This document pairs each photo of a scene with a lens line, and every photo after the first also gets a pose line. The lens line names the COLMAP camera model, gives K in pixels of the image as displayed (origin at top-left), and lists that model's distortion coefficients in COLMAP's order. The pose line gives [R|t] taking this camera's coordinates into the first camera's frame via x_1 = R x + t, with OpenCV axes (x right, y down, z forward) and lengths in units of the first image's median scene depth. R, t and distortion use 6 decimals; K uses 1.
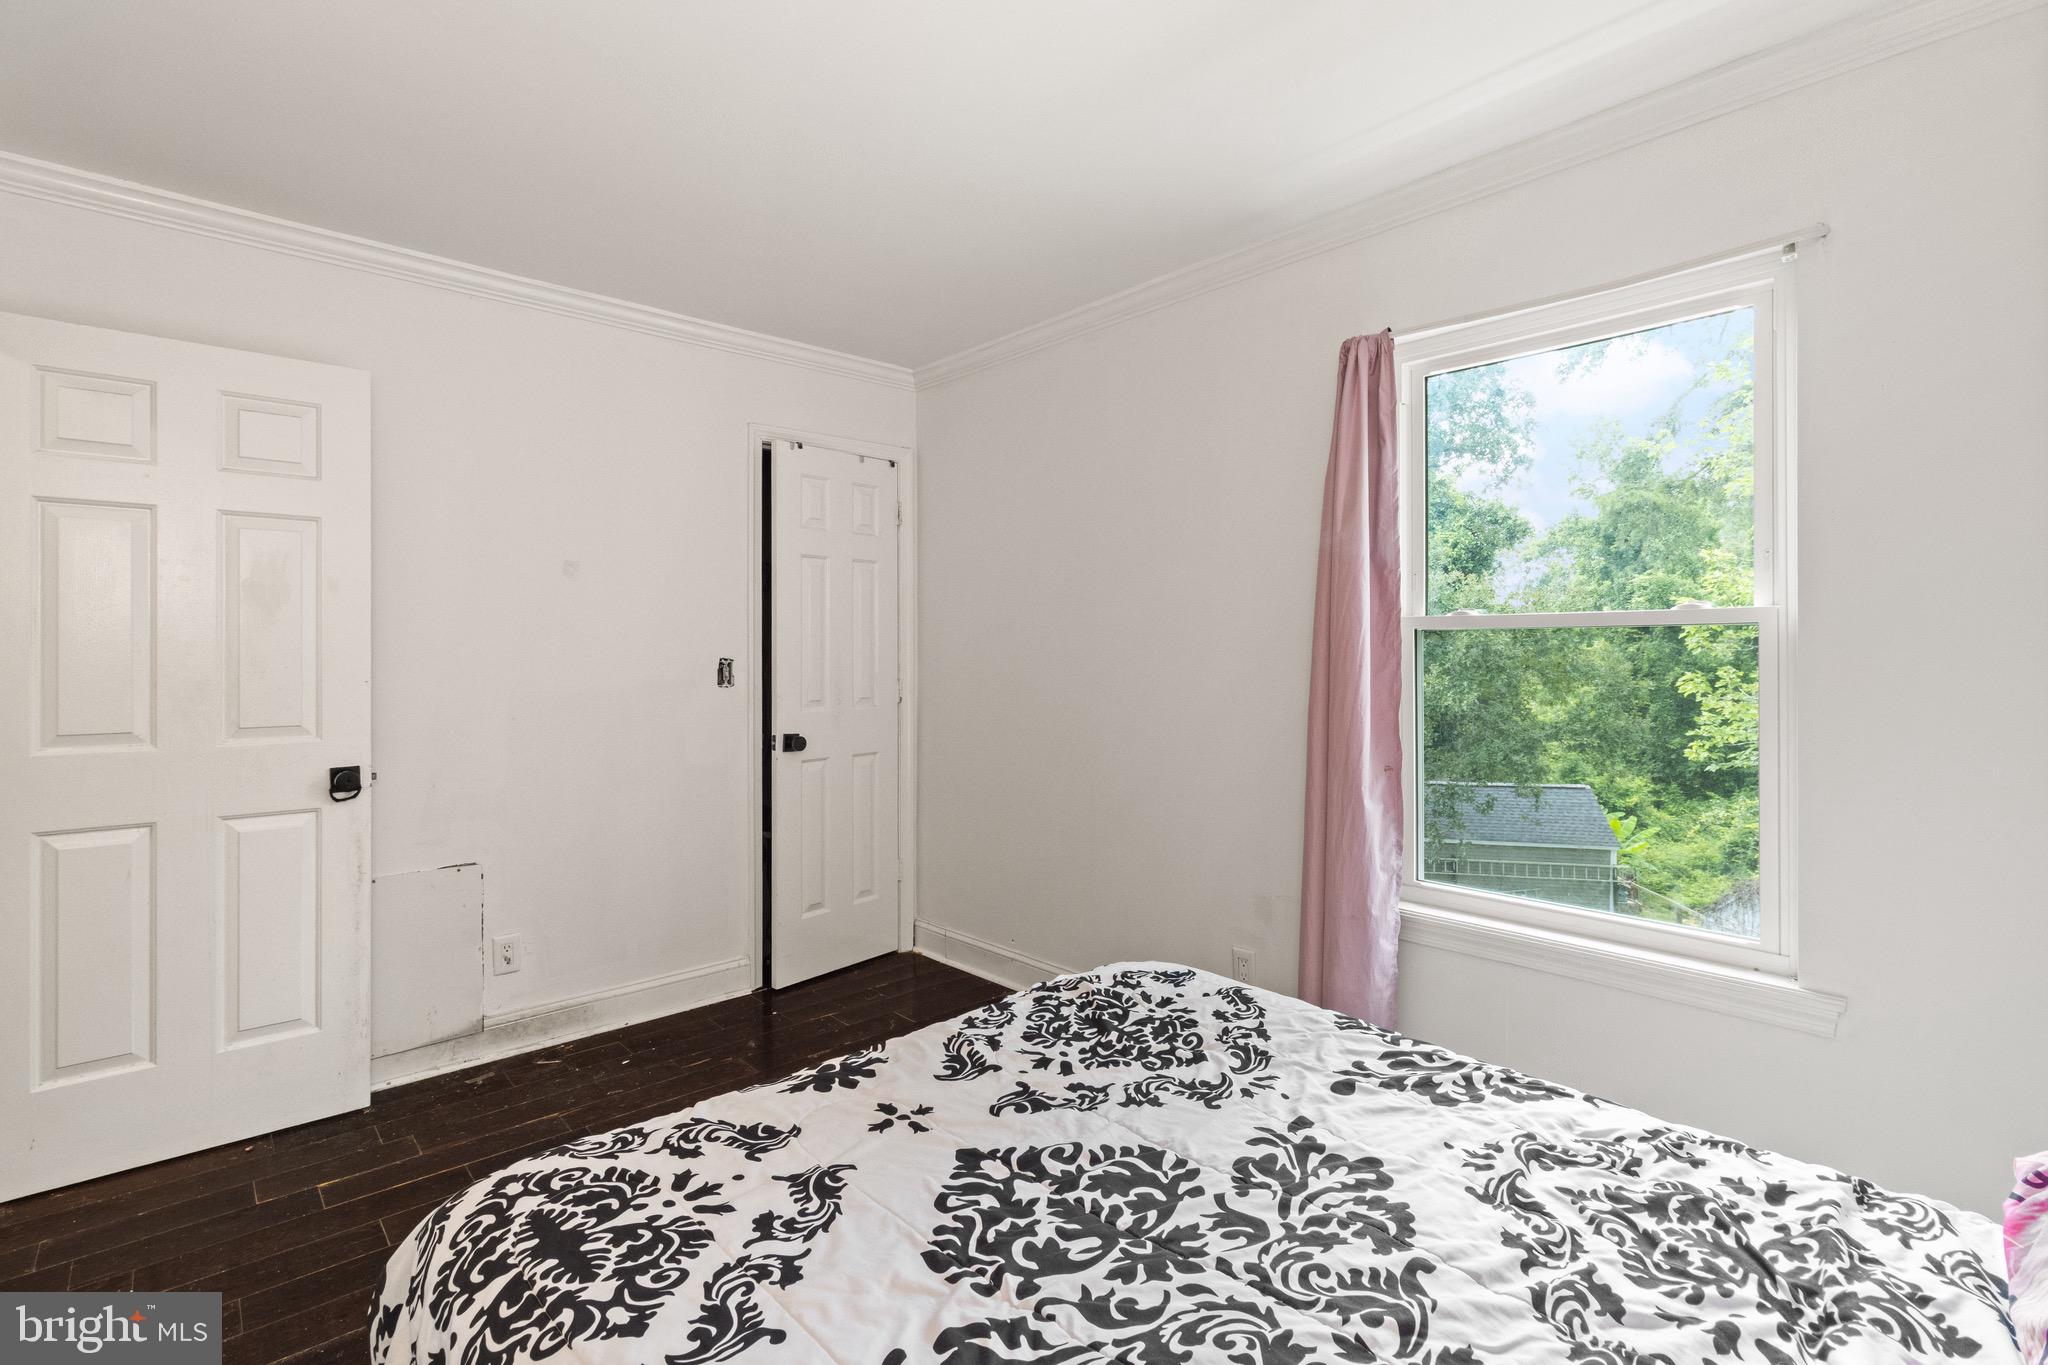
lens RADIAL K [[950.9, 0, 1025.5], [0, 950.9, 650.8], [0, 0, 1]] dist [0.000351, -0.000032]
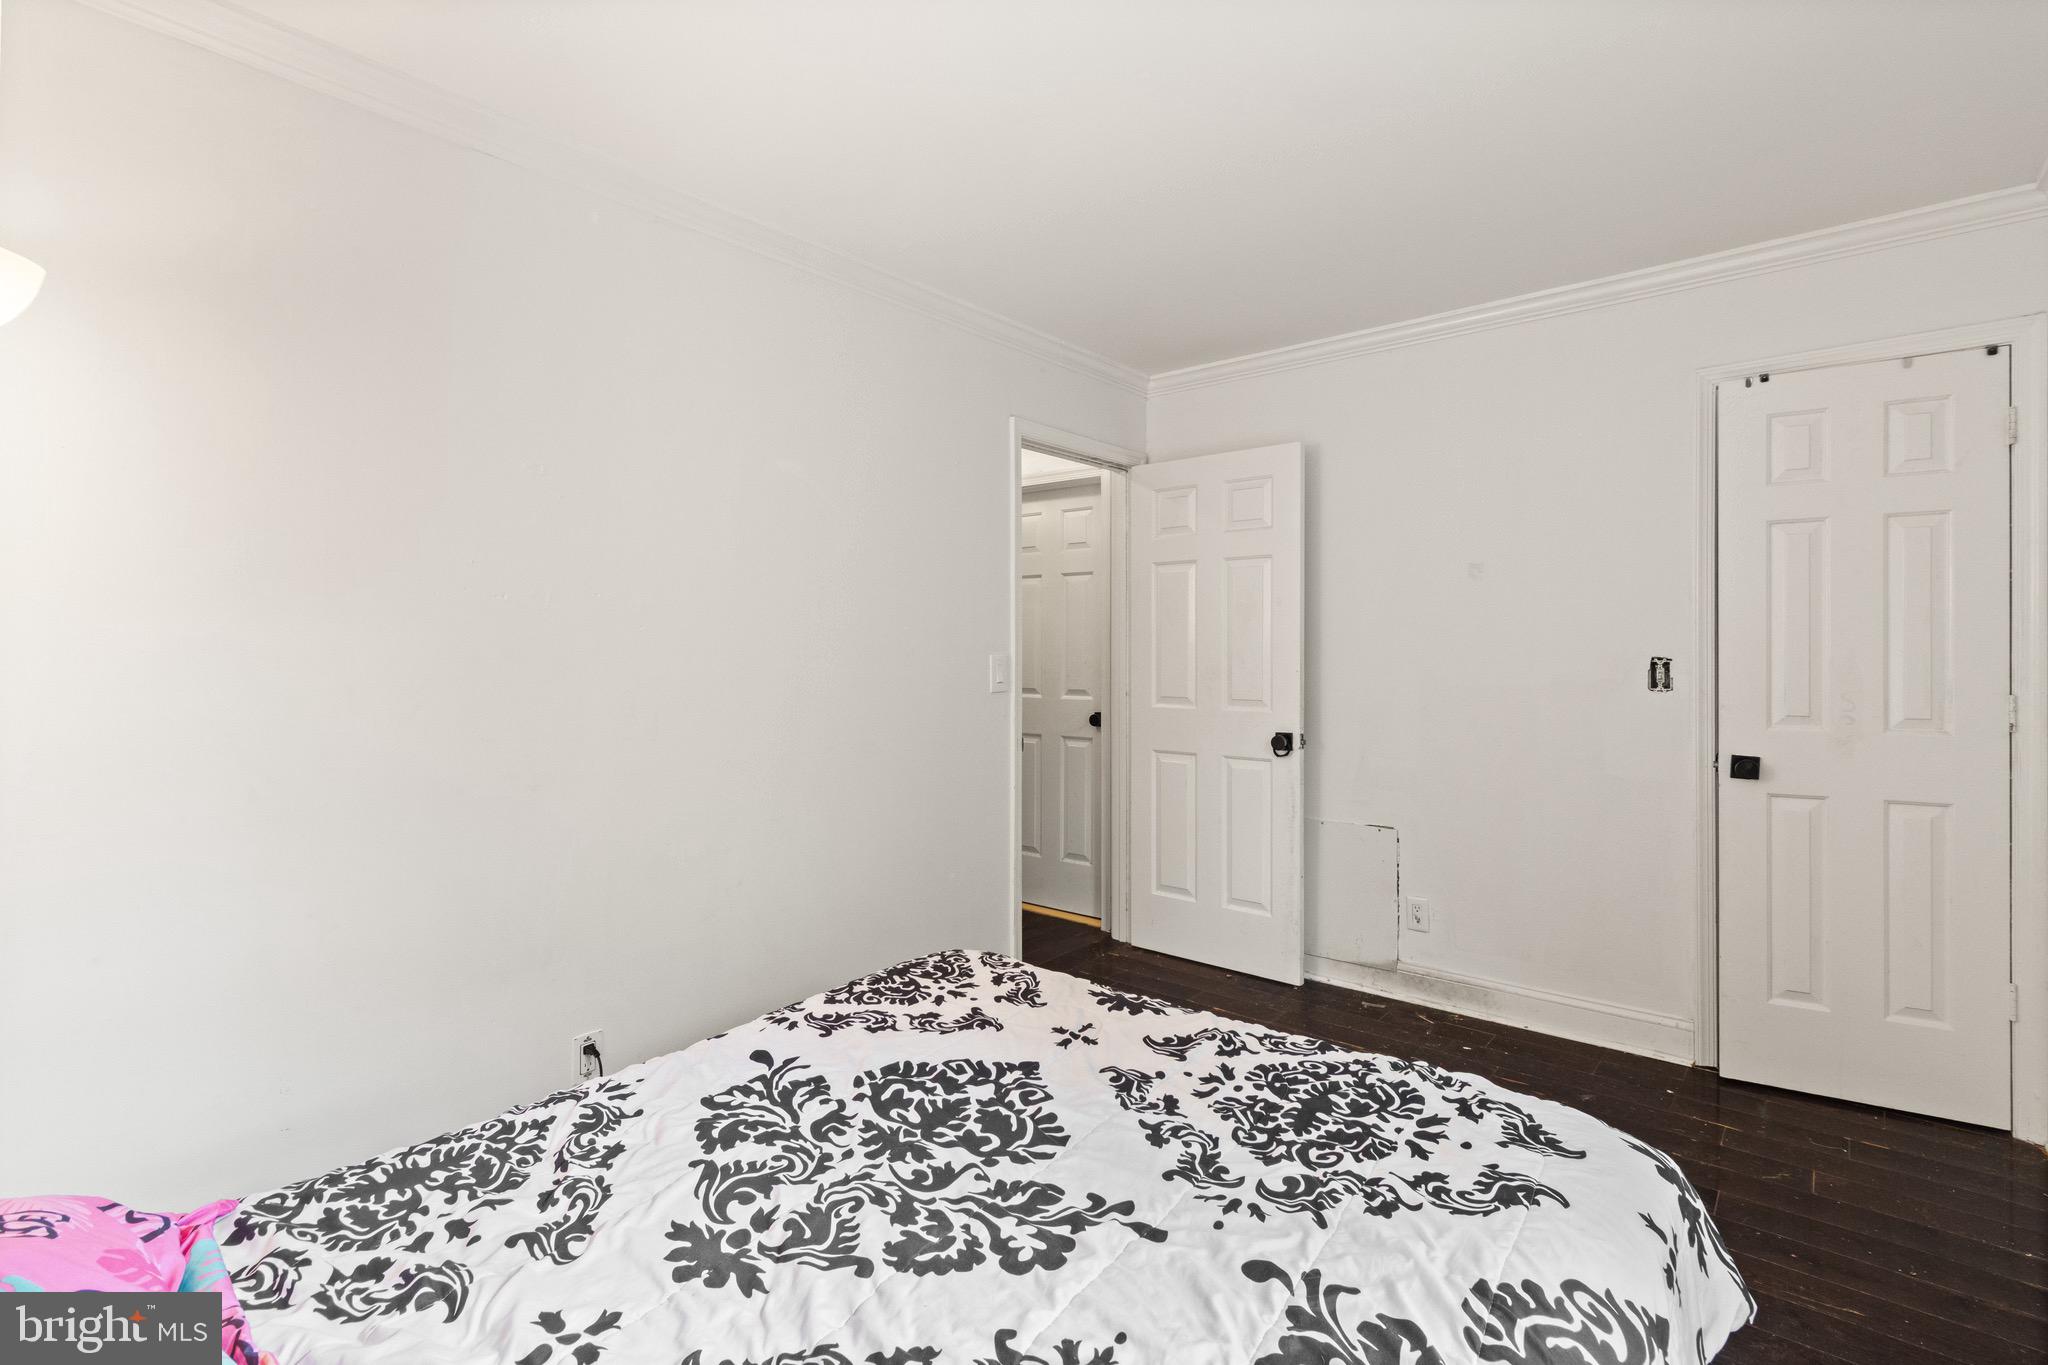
lens RADIAL K [[955.7, 0, 1023.9], [0, 955.7, 642.8], [0, 0, 1]] dist [-0.009547, 0.000092]
pose [[0.135390, -0.003535, -0.990786, 0.987714], [0.001442, 0.999993, -0.003370, -0.006443], [0.990791, -0.000973, 0.135394, 0.709649]]
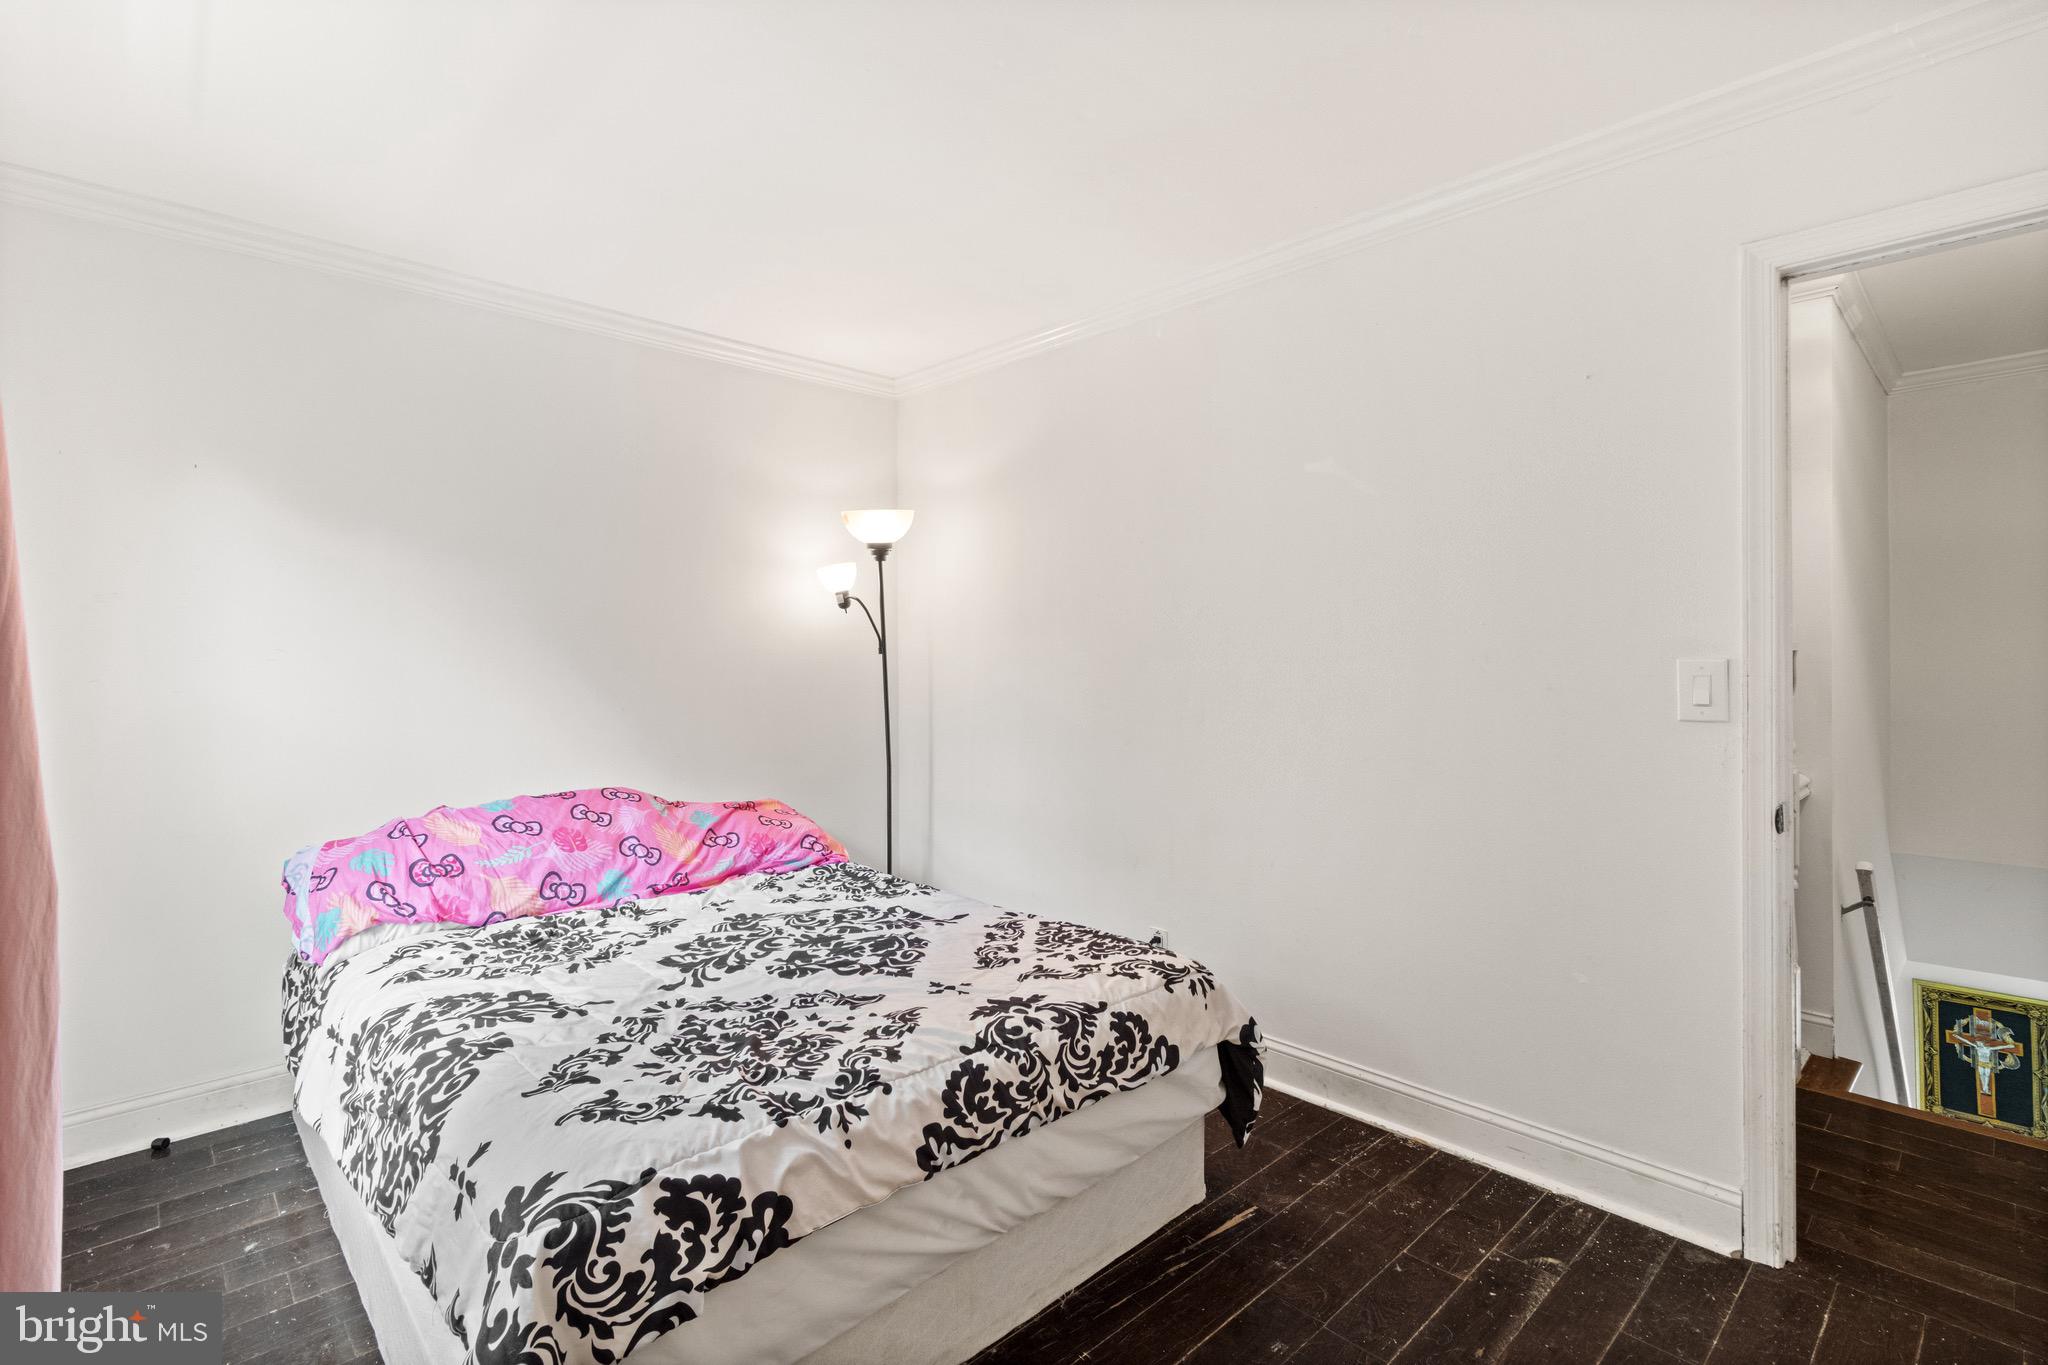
lens RADIAL K [[950.9, 0, 1025.5], [0, 950.9, 650.8], [0, 0, 1]] dist [0.000351, -0.000032]
pose [[-0.999649, 0.004690, -0.026077, -0.189781], [0.004833, 0.999974, -0.005434, 0.004226], [0.026051, -0.005558, -0.999645, 2.211266]]
